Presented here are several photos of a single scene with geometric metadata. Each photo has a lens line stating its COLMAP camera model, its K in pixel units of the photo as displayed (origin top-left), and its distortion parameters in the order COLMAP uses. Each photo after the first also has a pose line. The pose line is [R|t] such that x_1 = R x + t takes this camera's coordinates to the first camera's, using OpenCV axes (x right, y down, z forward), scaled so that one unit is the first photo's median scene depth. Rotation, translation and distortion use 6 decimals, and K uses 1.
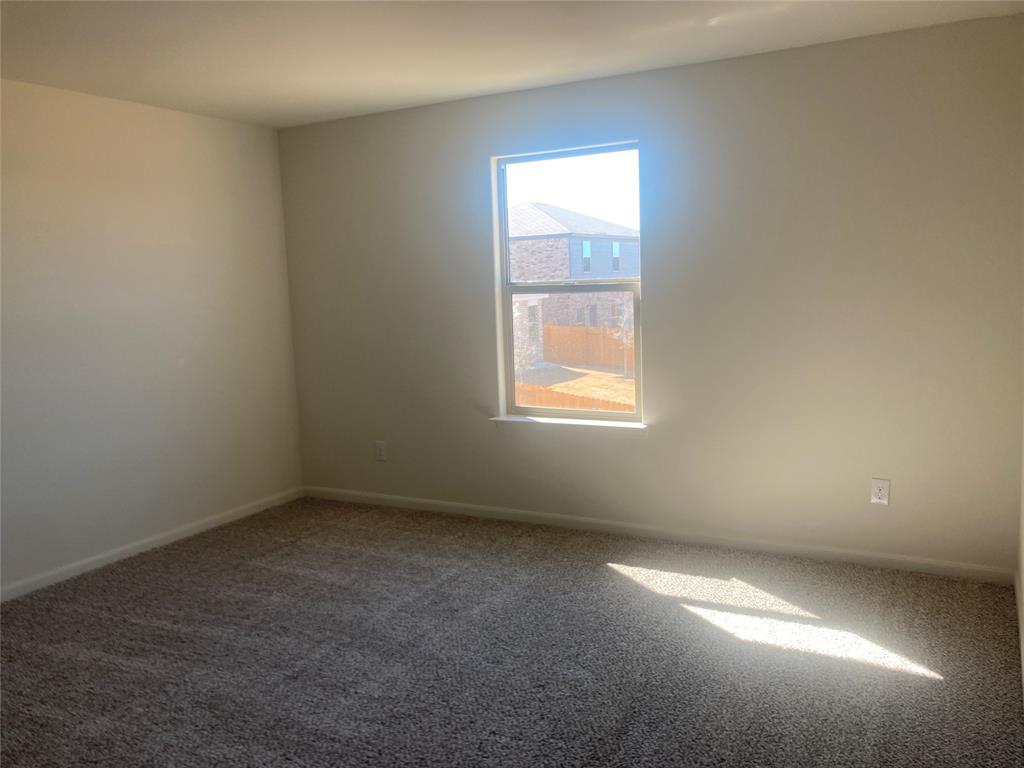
lens RADIAL K [[843.6, 0, 512.0], [0, 843.6, 384.0], [0, 0, 1]] dist [0.032214, -0.005266]
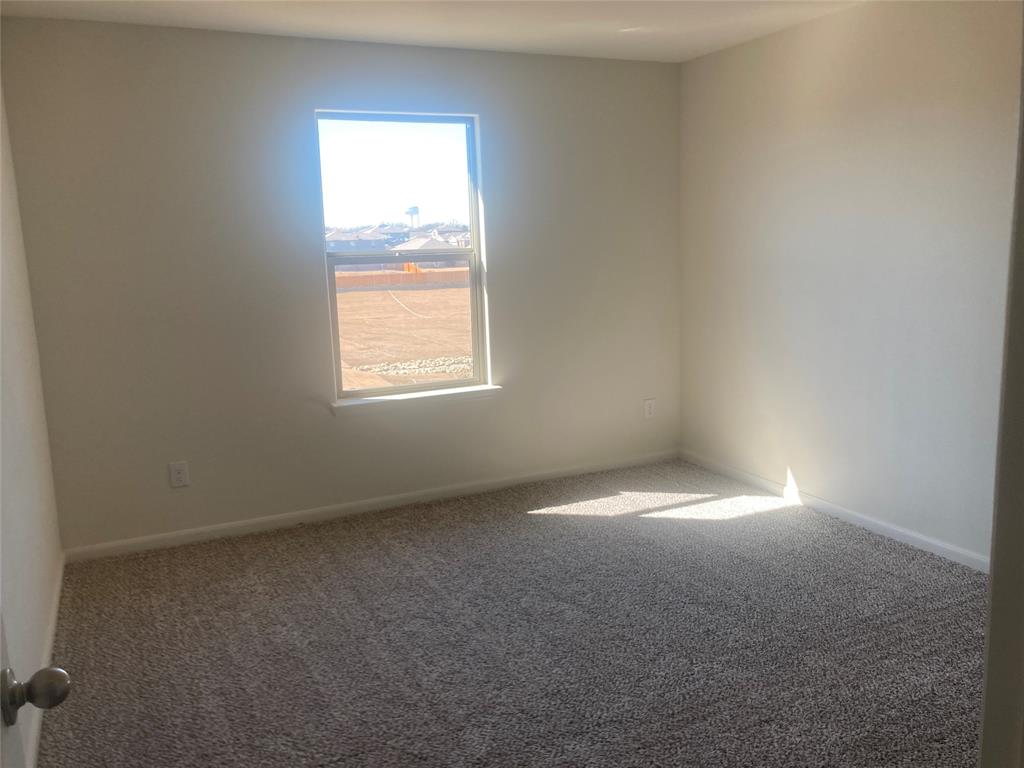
lens RADIAL K [[843.6, 0, 512.0], [0, 843.6, 384.0], [0, 0, 1]] dist [0.032214, -0.005266]
pose [[0.570990, -0.135568, 0.809686, -0.714604], [0.110107, 0.990006, 0.088112, -0.045513], [-0.813540, 0.038840, 0.580210, 0.362918]]
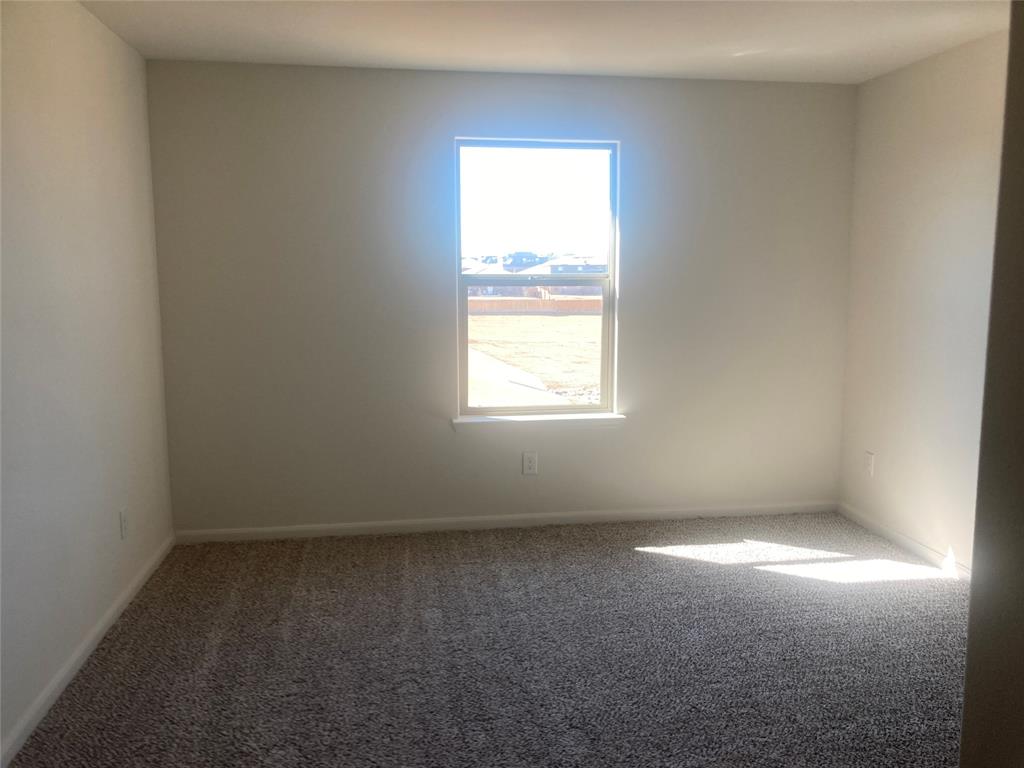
lens RADIAL K [[843.6, 0, 512.0], [0, 843.6, 384.0], [0, 0, 1]] dist [0.032214, -0.005266]
pose [[0.778570, -0.061629, 0.624524, -0.614522], [0.051967, 0.998080, 0.033707, -0.032068], [-0.625402, 0.006212, 0.780278, 0.266858]]
